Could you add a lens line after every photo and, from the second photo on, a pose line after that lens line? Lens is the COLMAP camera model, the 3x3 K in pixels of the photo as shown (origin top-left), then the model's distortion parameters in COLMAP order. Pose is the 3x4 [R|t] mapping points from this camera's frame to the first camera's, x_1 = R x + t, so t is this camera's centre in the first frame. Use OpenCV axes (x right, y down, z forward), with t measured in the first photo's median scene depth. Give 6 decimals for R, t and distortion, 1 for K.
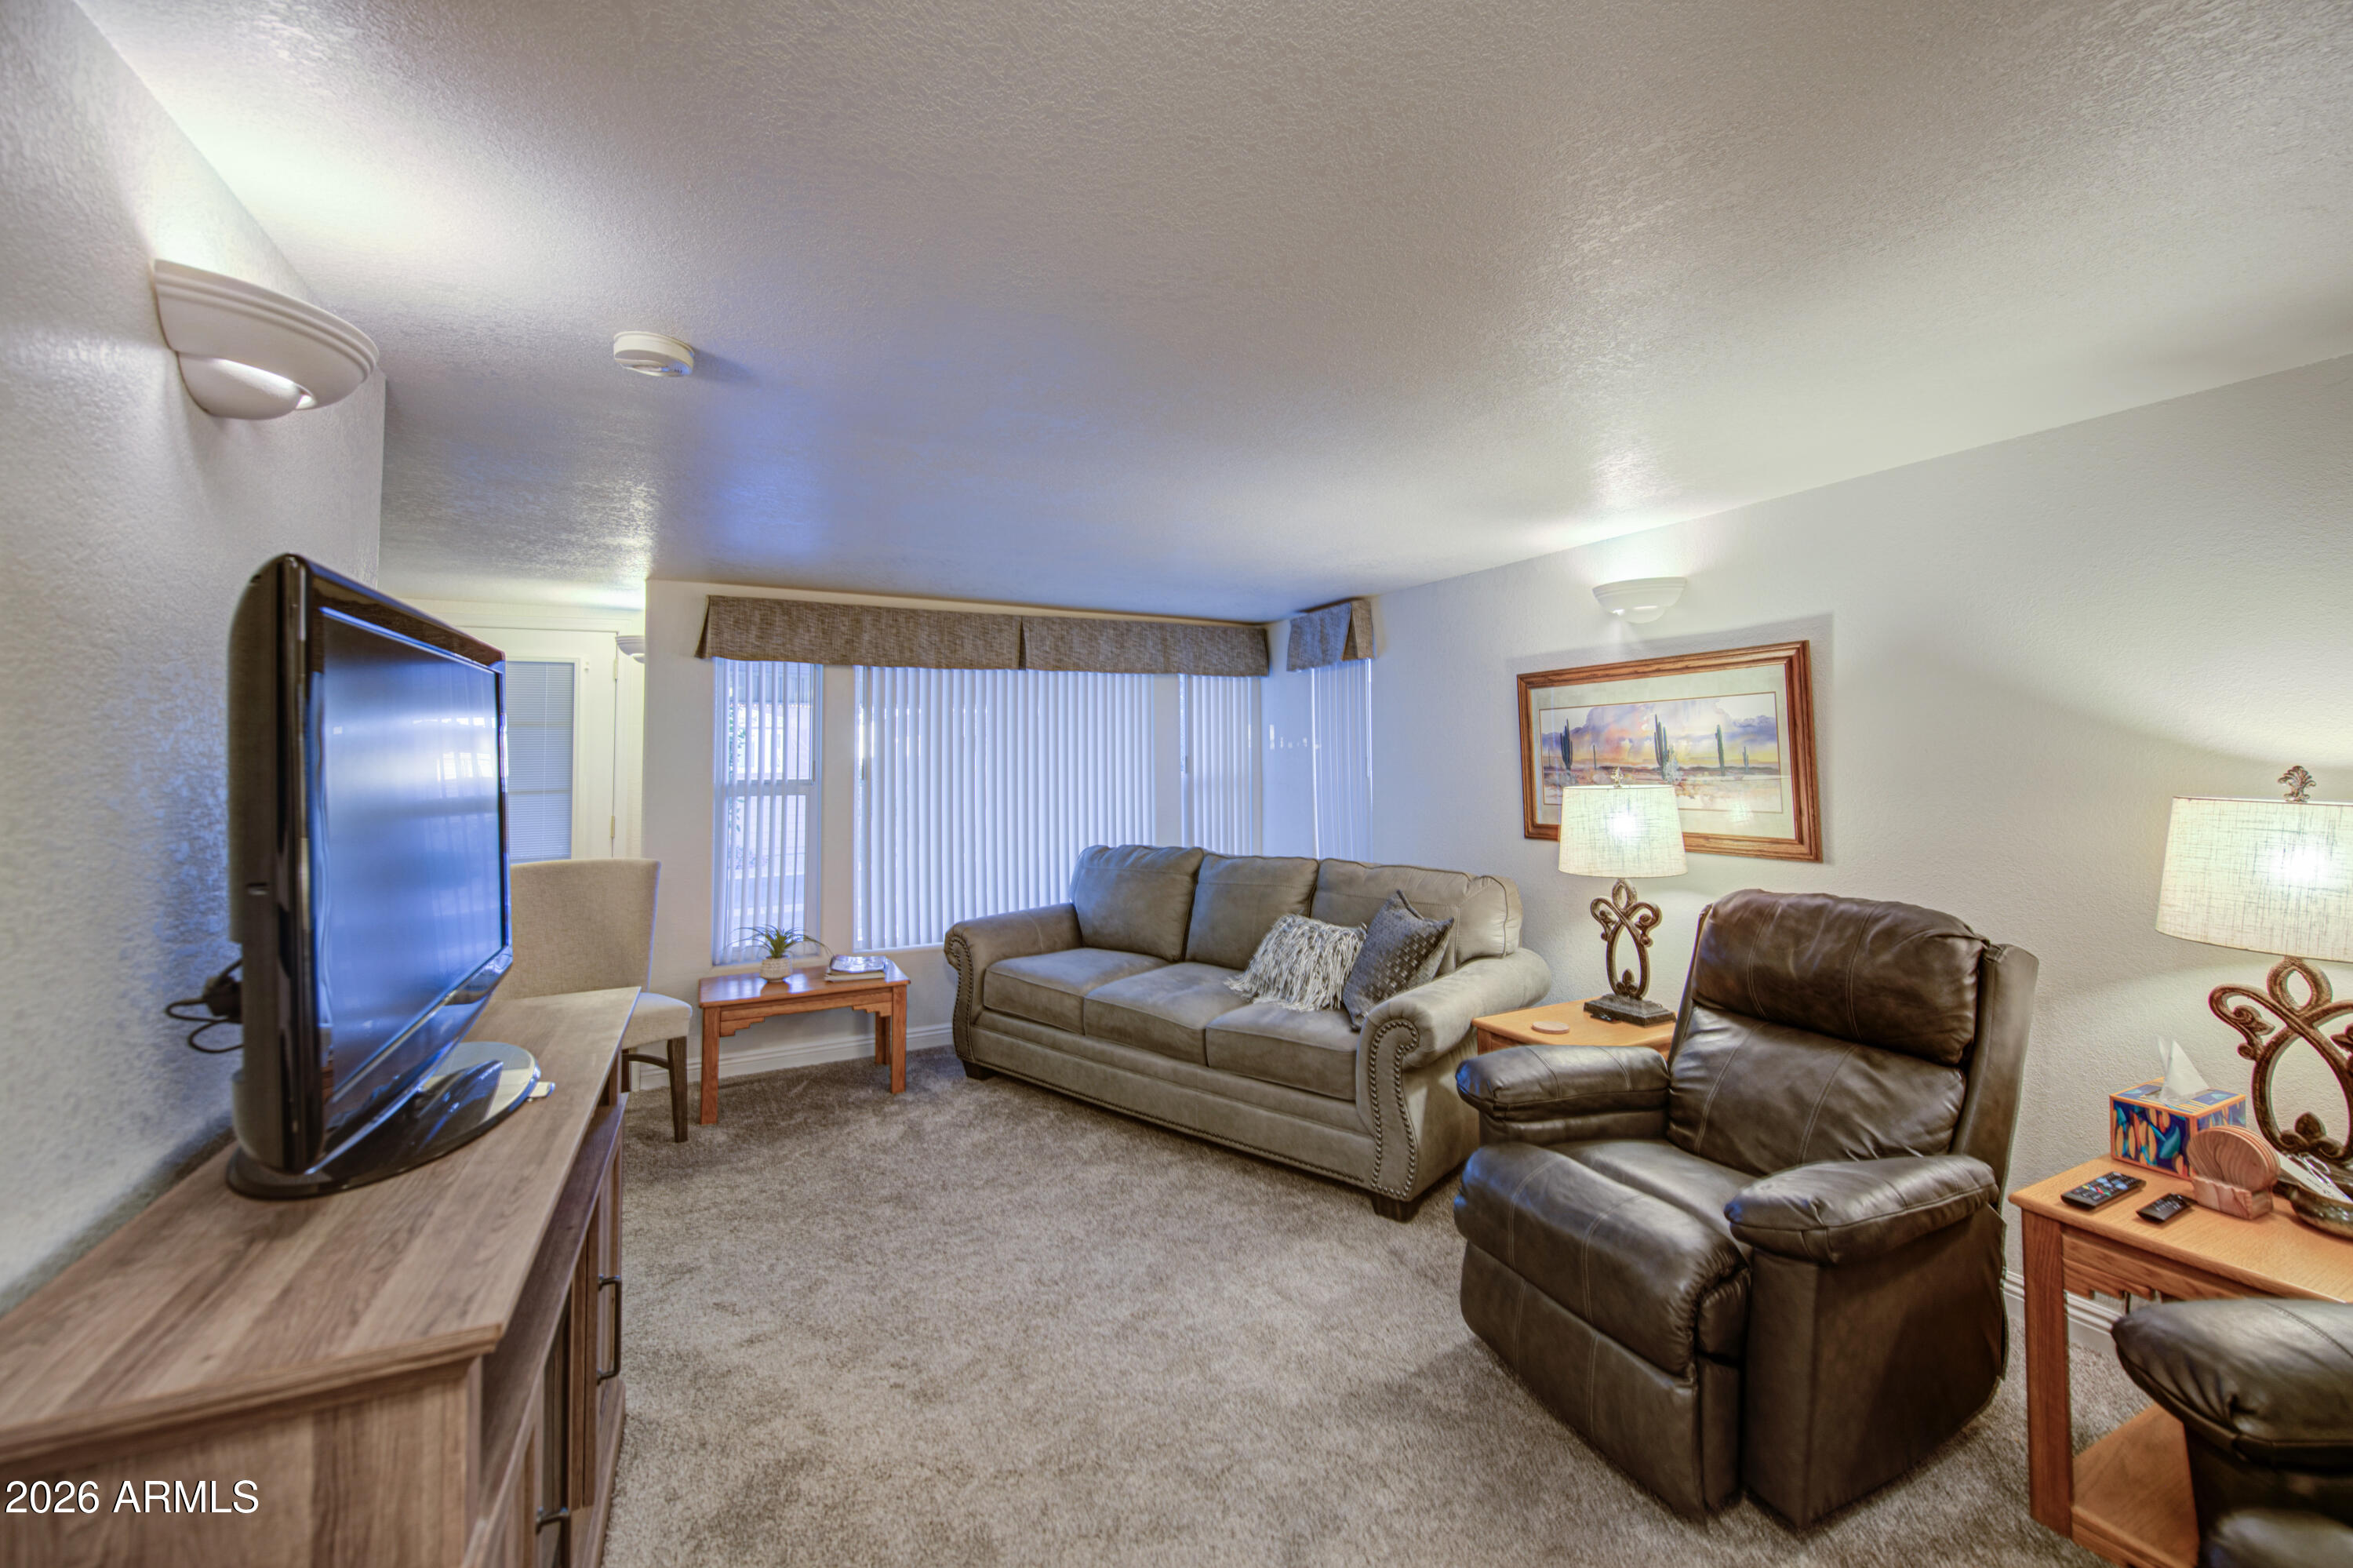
lens RADIAL K [[942.8, 0, 1176.3], [0, 942.8, 688.9], [0, 0, 1]] dist [-0.001646, -0.000418]
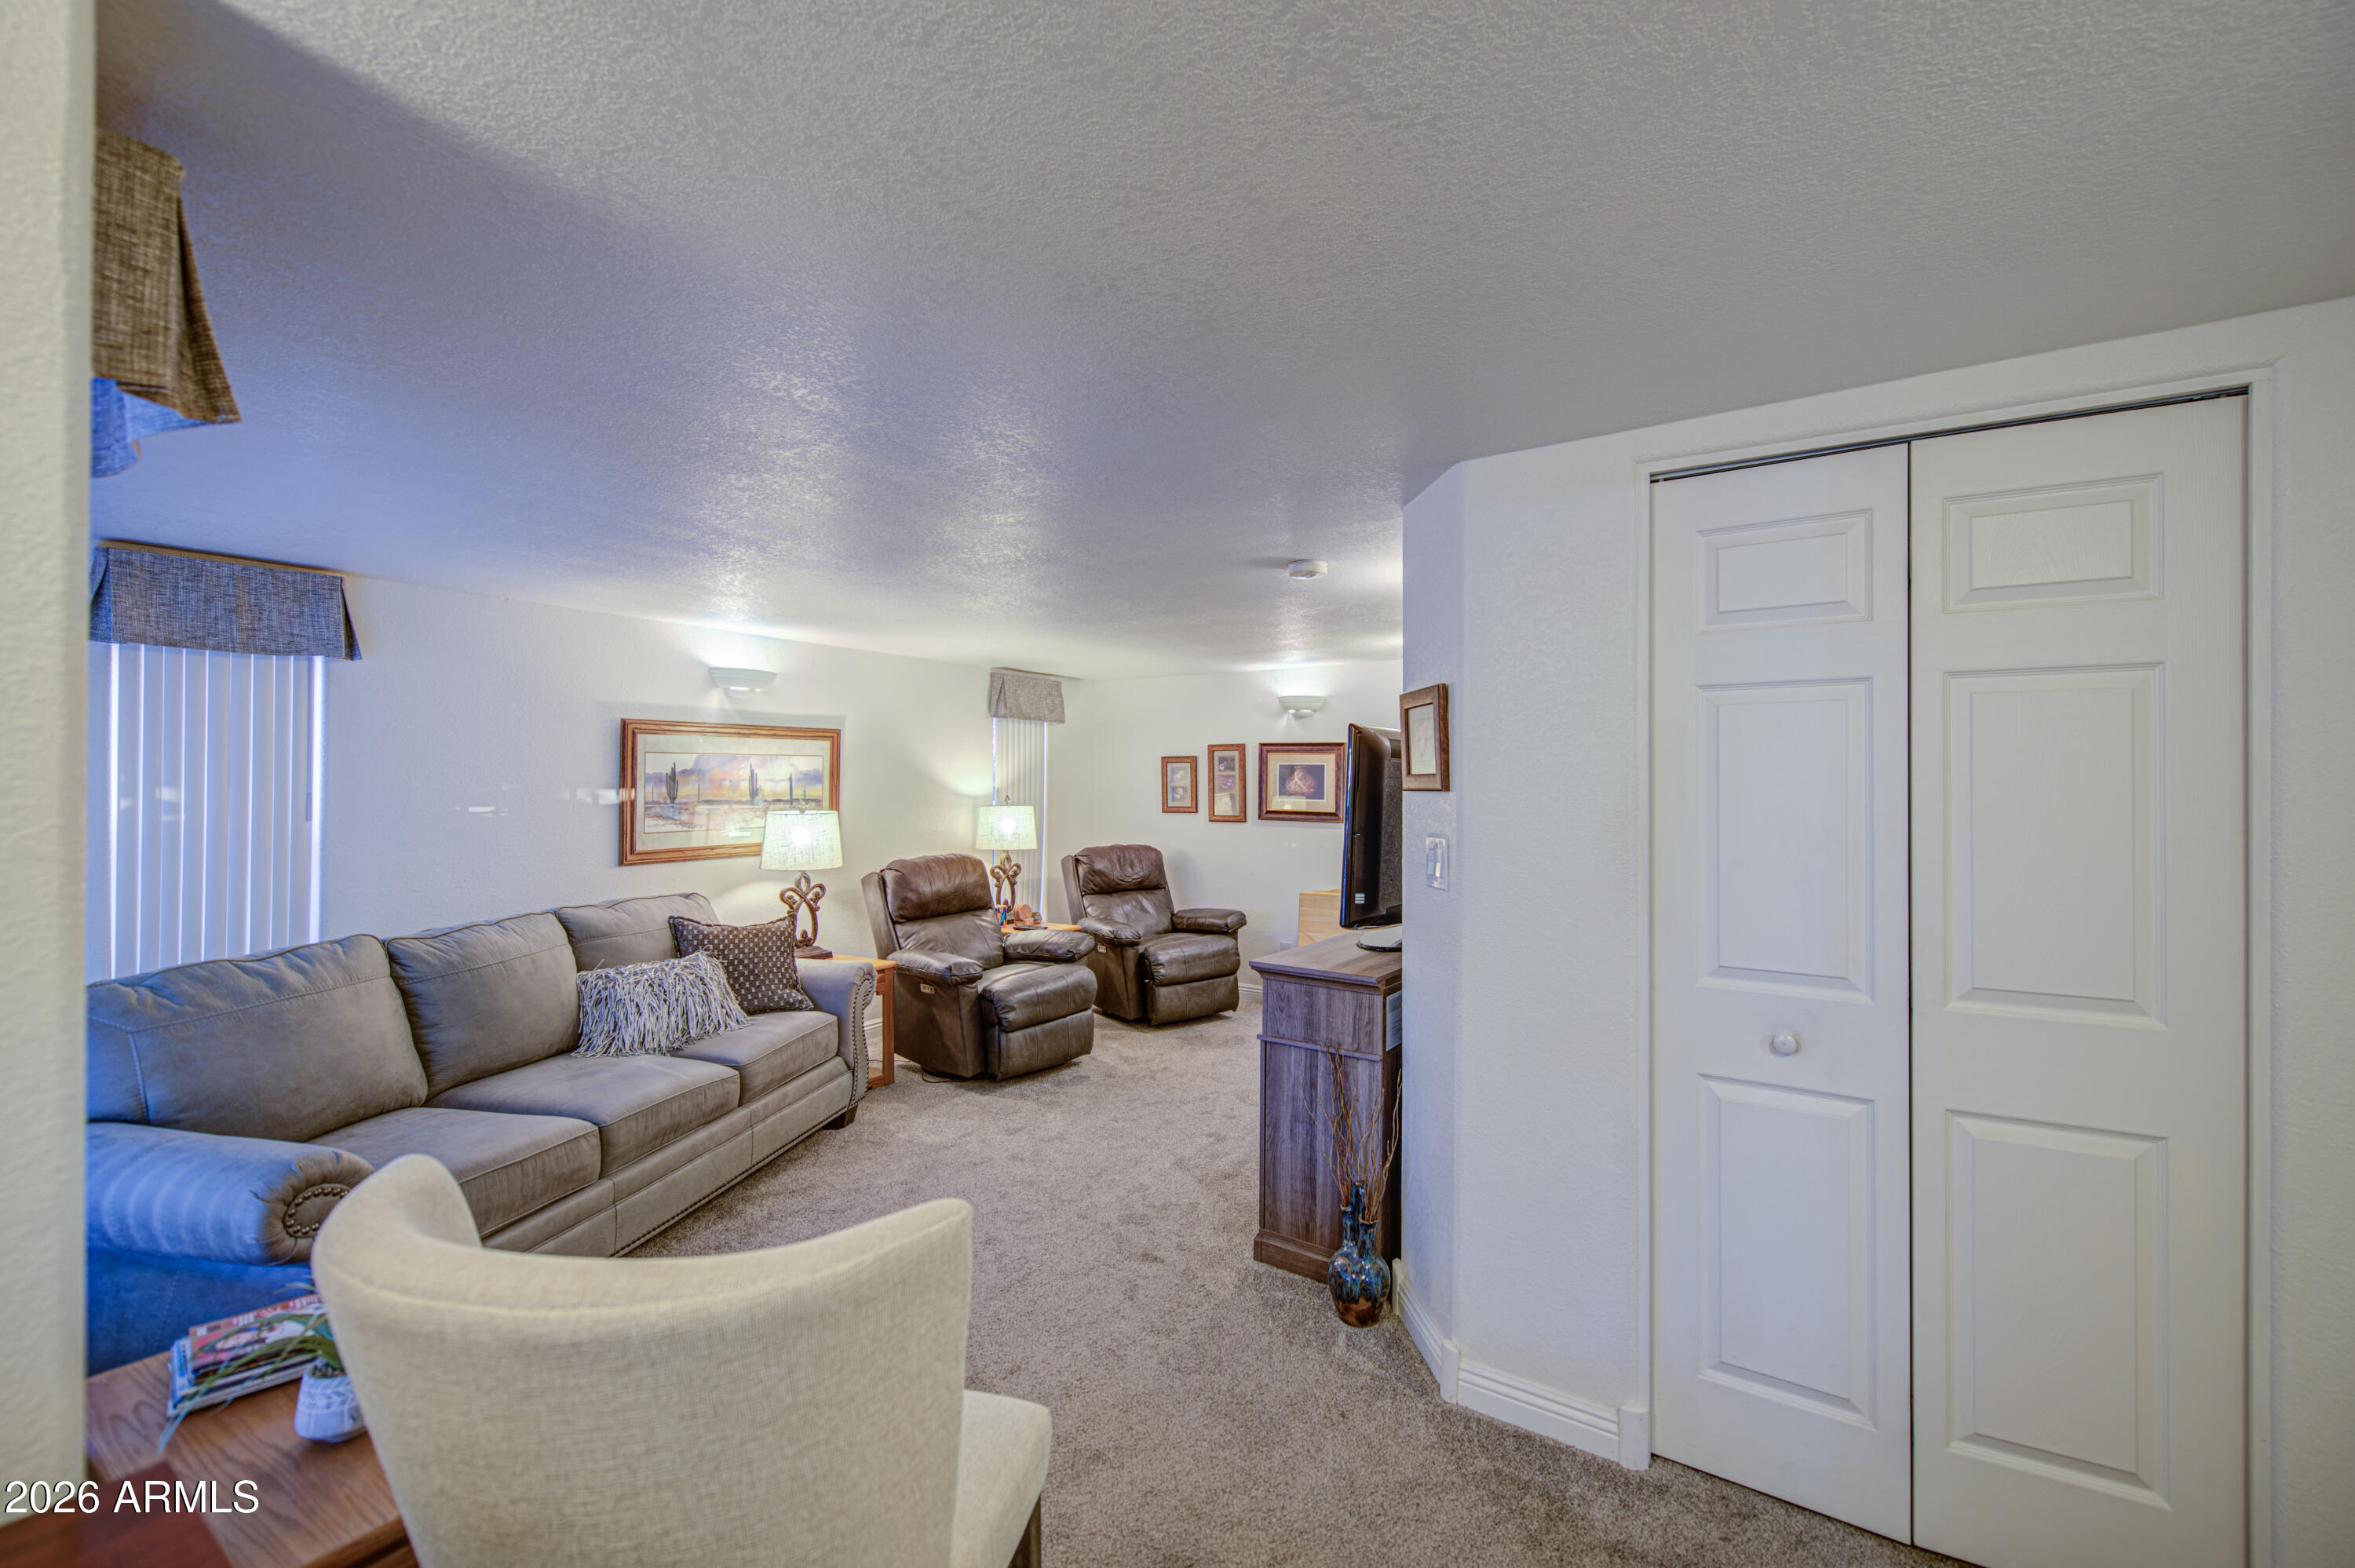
lens RADIAL K [[970.3, 0, 1193.2], [0, 970.3, 789.6], [0, 0, 1]] dist [-0.001406, -0.001086]
pose [[-0.507779, 0.005754, 0.861468, -1.129916], [-0.058917, 0.997404, -0.041390, 0.089701], [-0.859470, -0.071772, -0.506122, 1.185266]]
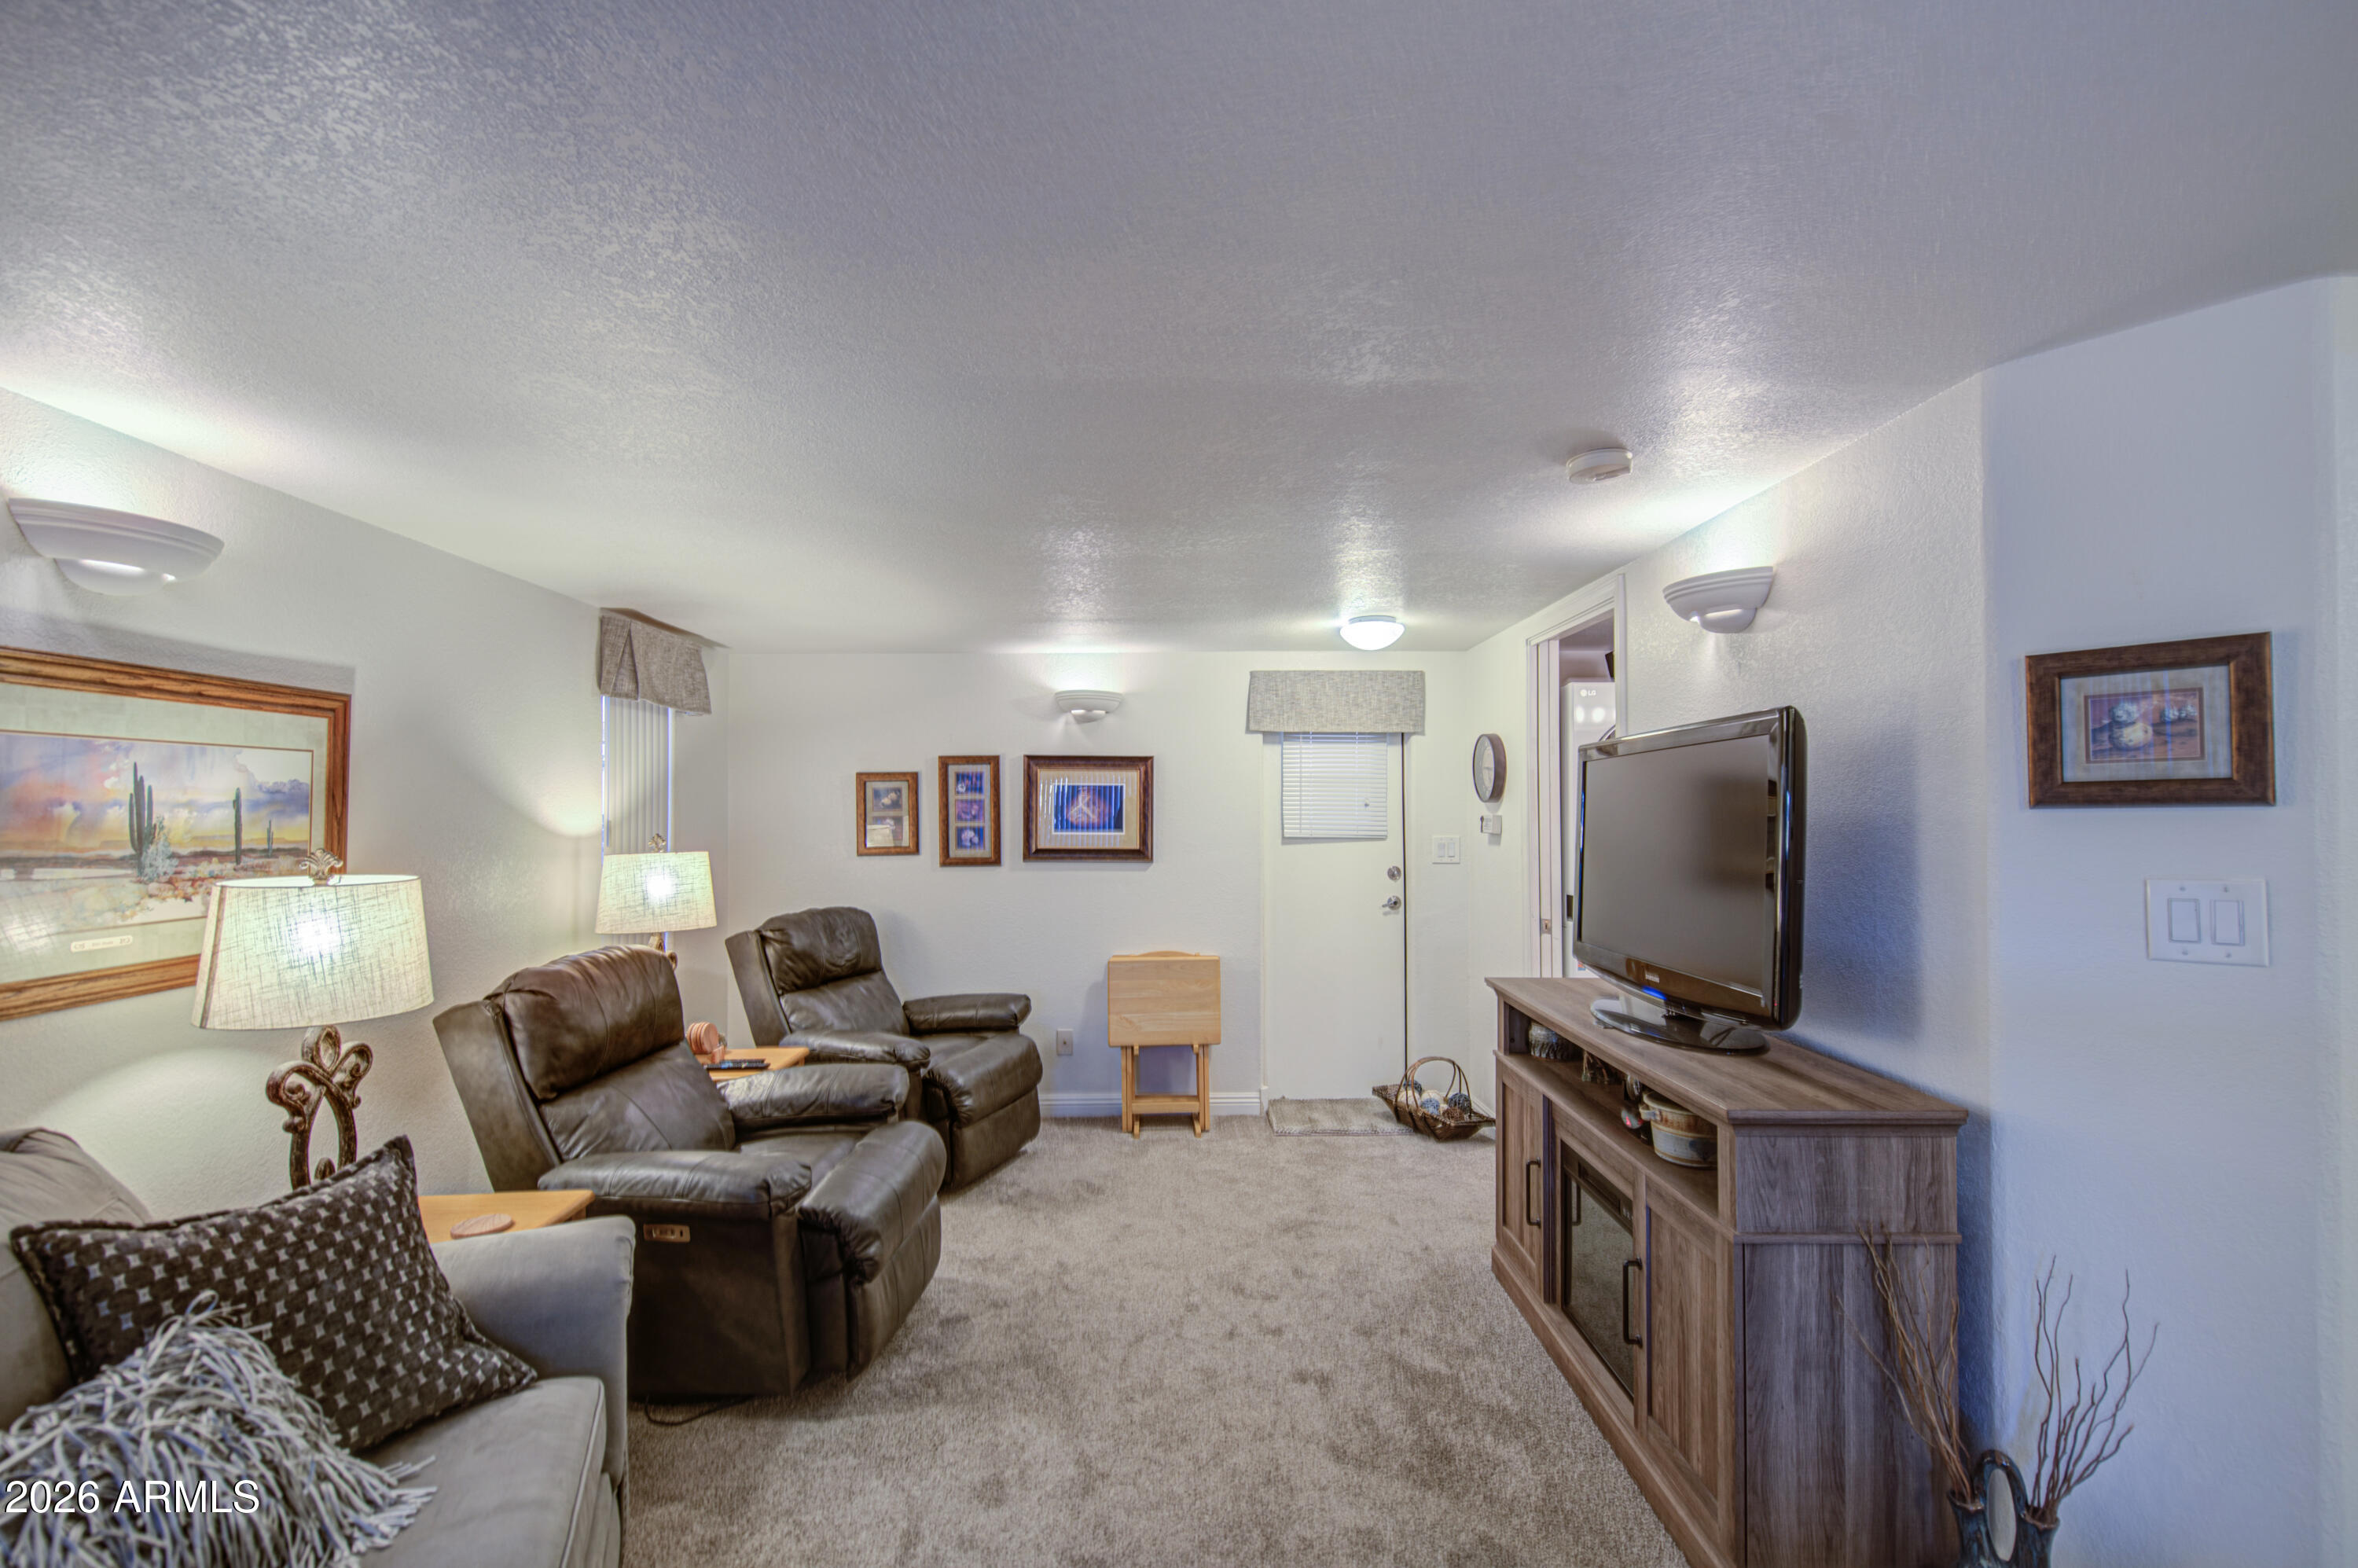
lens RADIAL K [[1010.6, 0, 1183.8], [0, 1010.6, 800.7], [0, 0, 1]] dist [-0.000704, -0.000533]
pose [[-0.905023, 0.022251, 0.424780, -0.332697], [-0.015287, 0.996284, -0.084756, 0.093845], [-0.425088, -0.083200, -0.901320, 1.300520]]
